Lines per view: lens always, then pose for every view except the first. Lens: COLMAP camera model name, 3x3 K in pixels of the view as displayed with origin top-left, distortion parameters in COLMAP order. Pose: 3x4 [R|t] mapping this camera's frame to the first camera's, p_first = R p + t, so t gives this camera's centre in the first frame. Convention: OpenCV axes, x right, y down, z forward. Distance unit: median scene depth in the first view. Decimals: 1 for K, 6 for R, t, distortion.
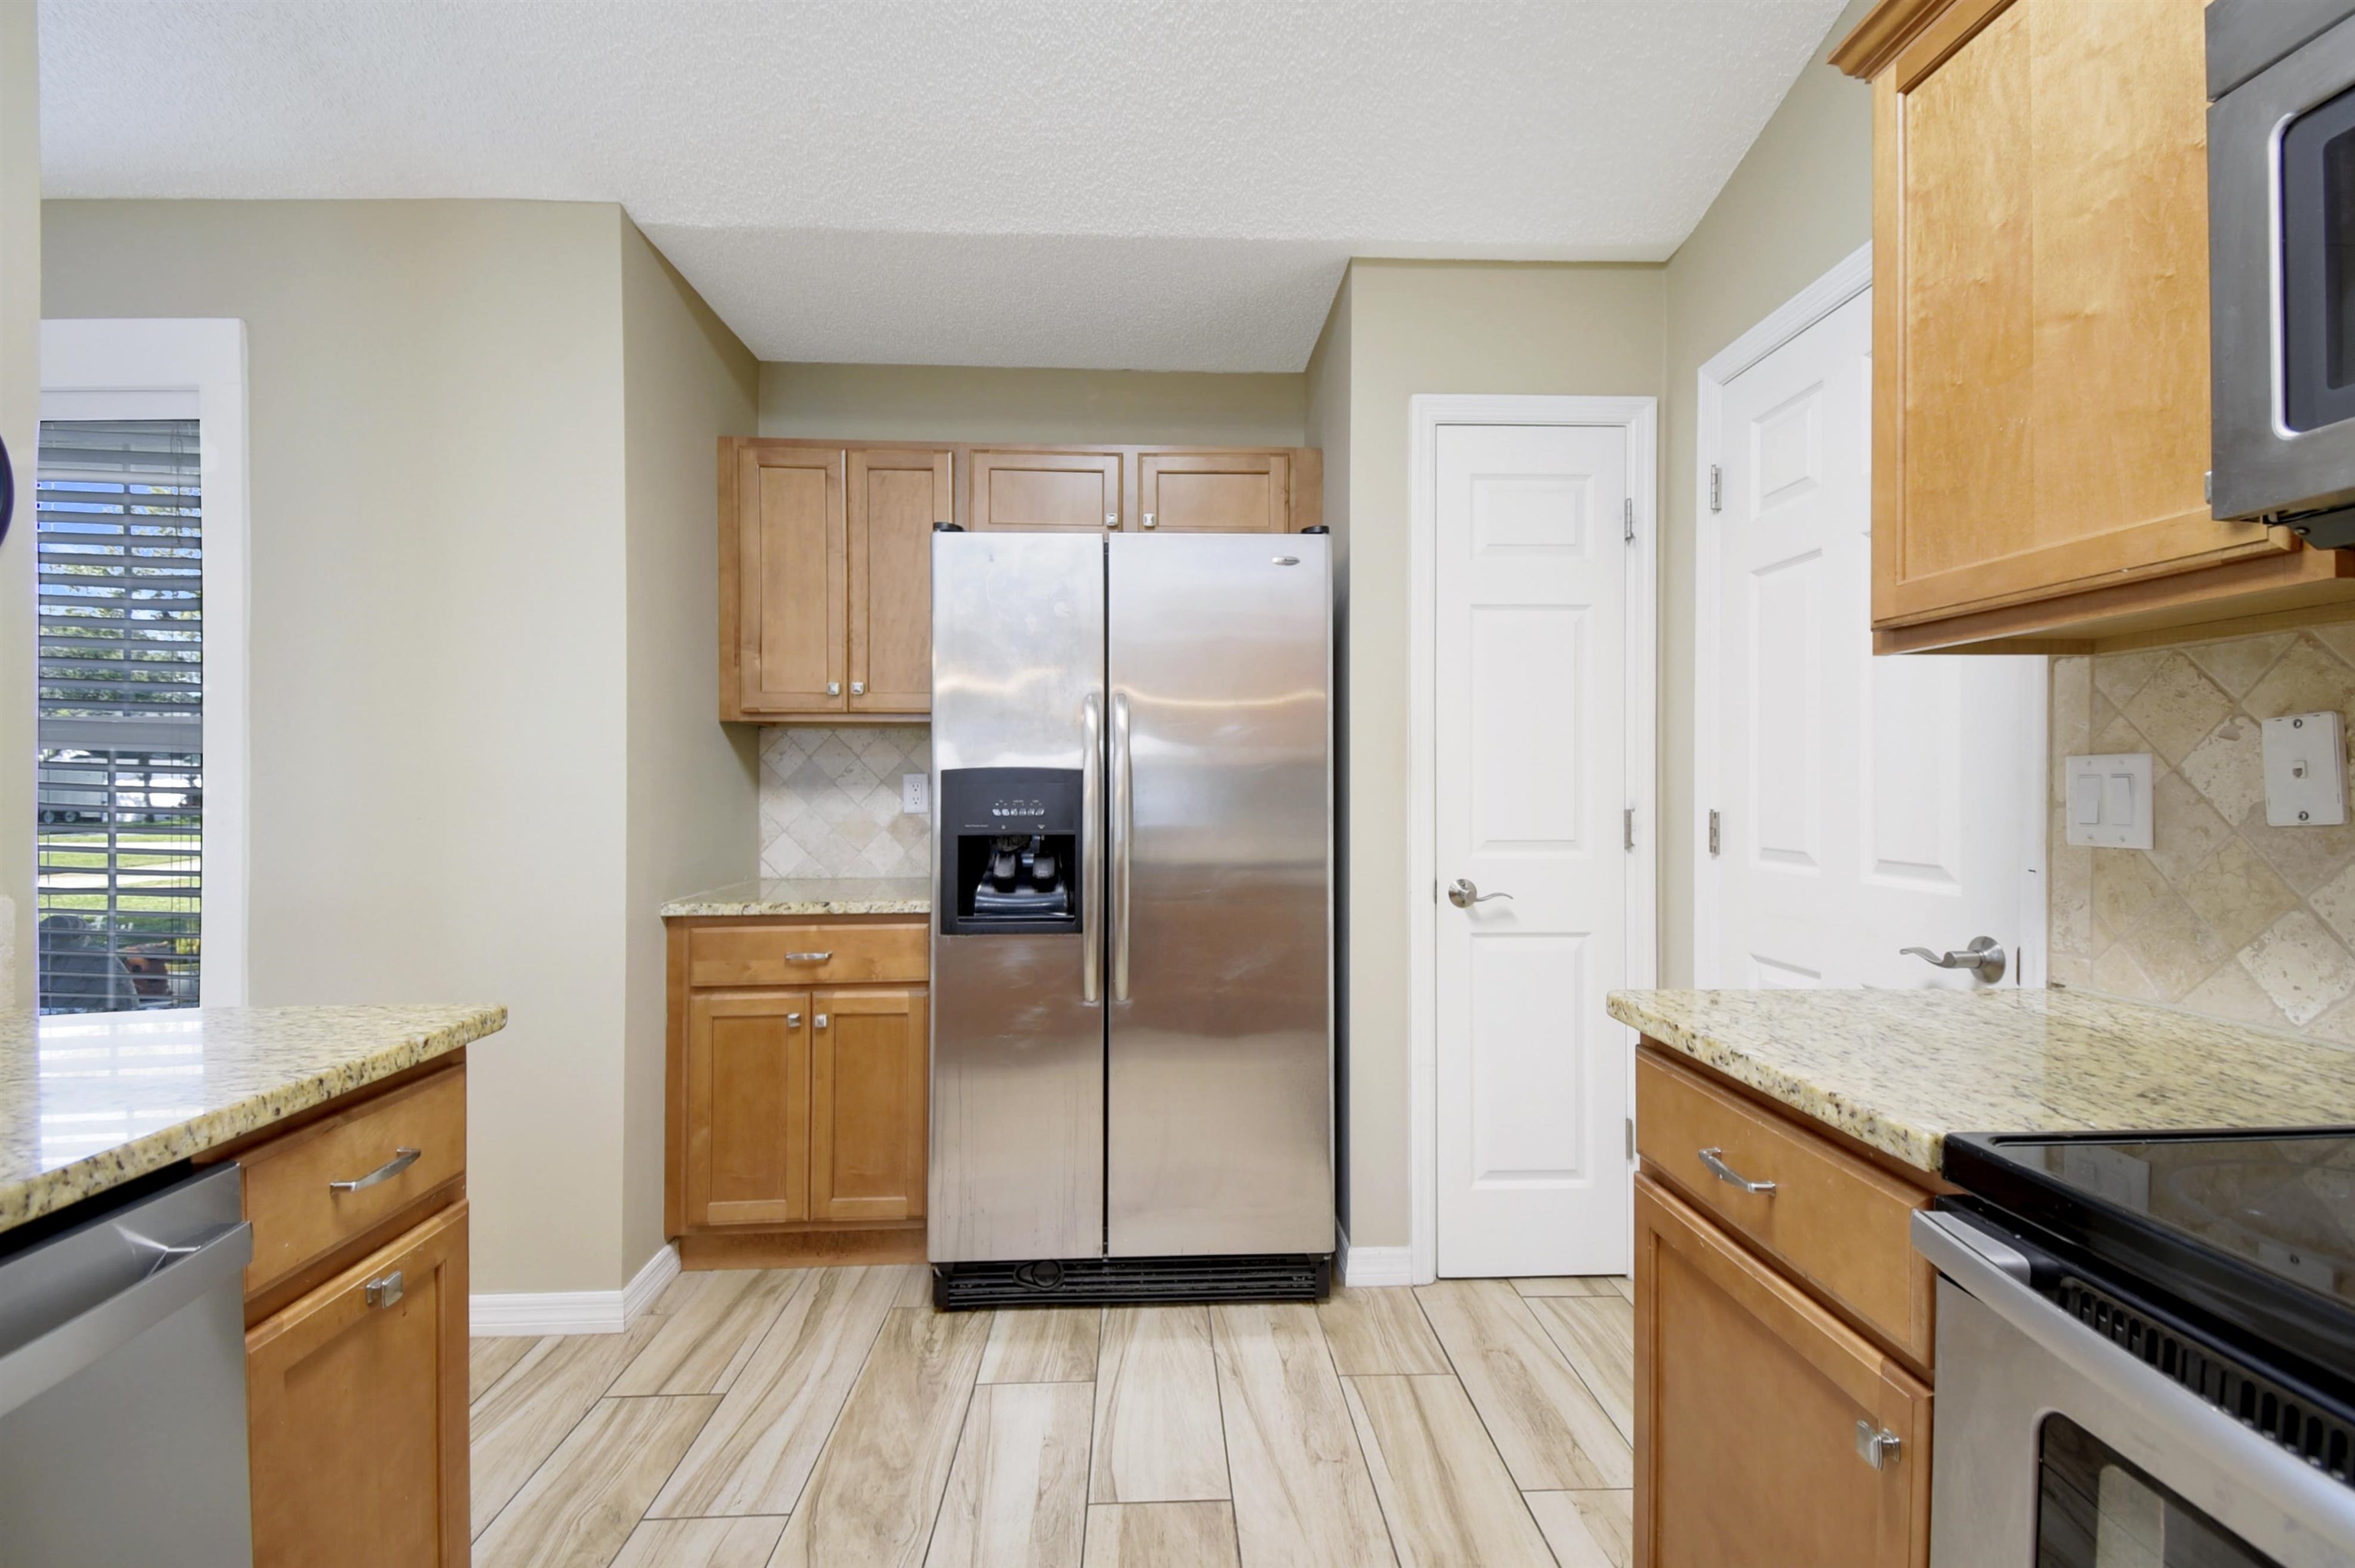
lens RADIAL K [[1029.4, 0, 1177.5], [0, 1029.4, 784.0], [0, 0, 1]] dist [0.000547, -0.012678]
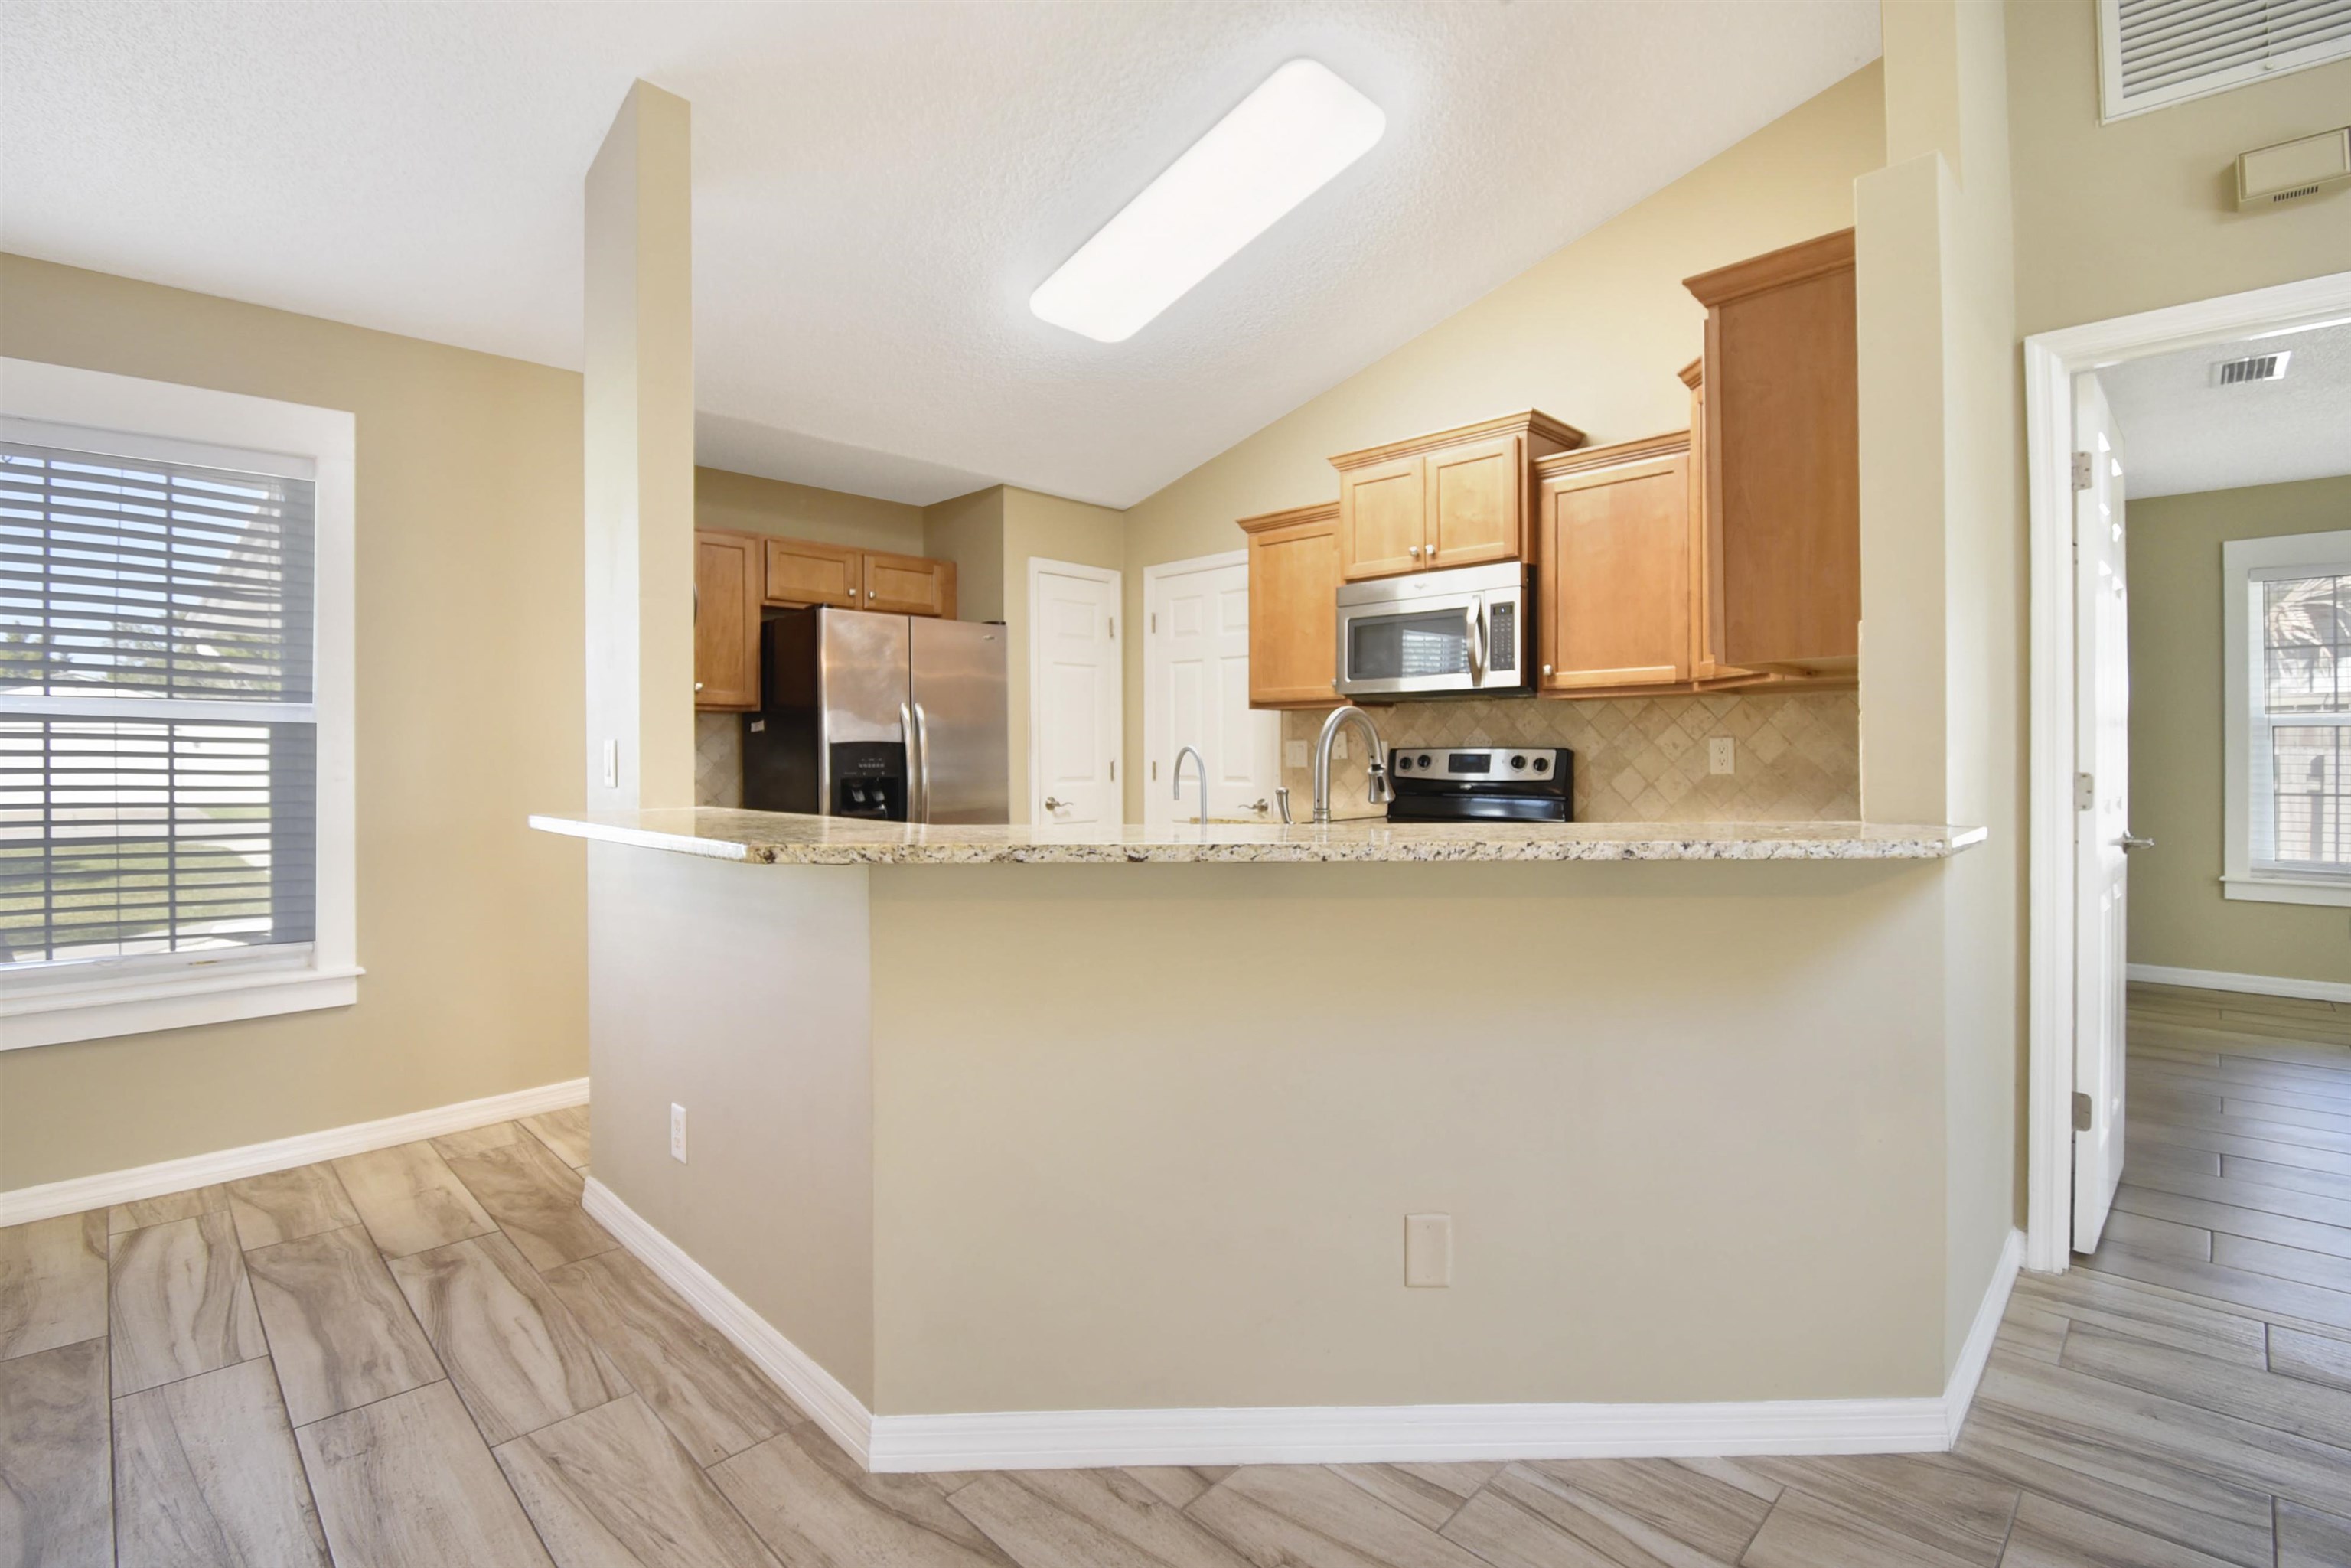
lens RADIAL K [[1063.6, 0, 1175.5], [0, 1063.6, 784.0], [0, 0, 1]] dist [0.024468, -0.024549]
pose [[0.728364, -0.027137, 0.684653, -1.130002], [0.006987, 0.999458, 0.032182, 0.000132], [-0.685155, -0.018656, 0.728159, -0.817669]]
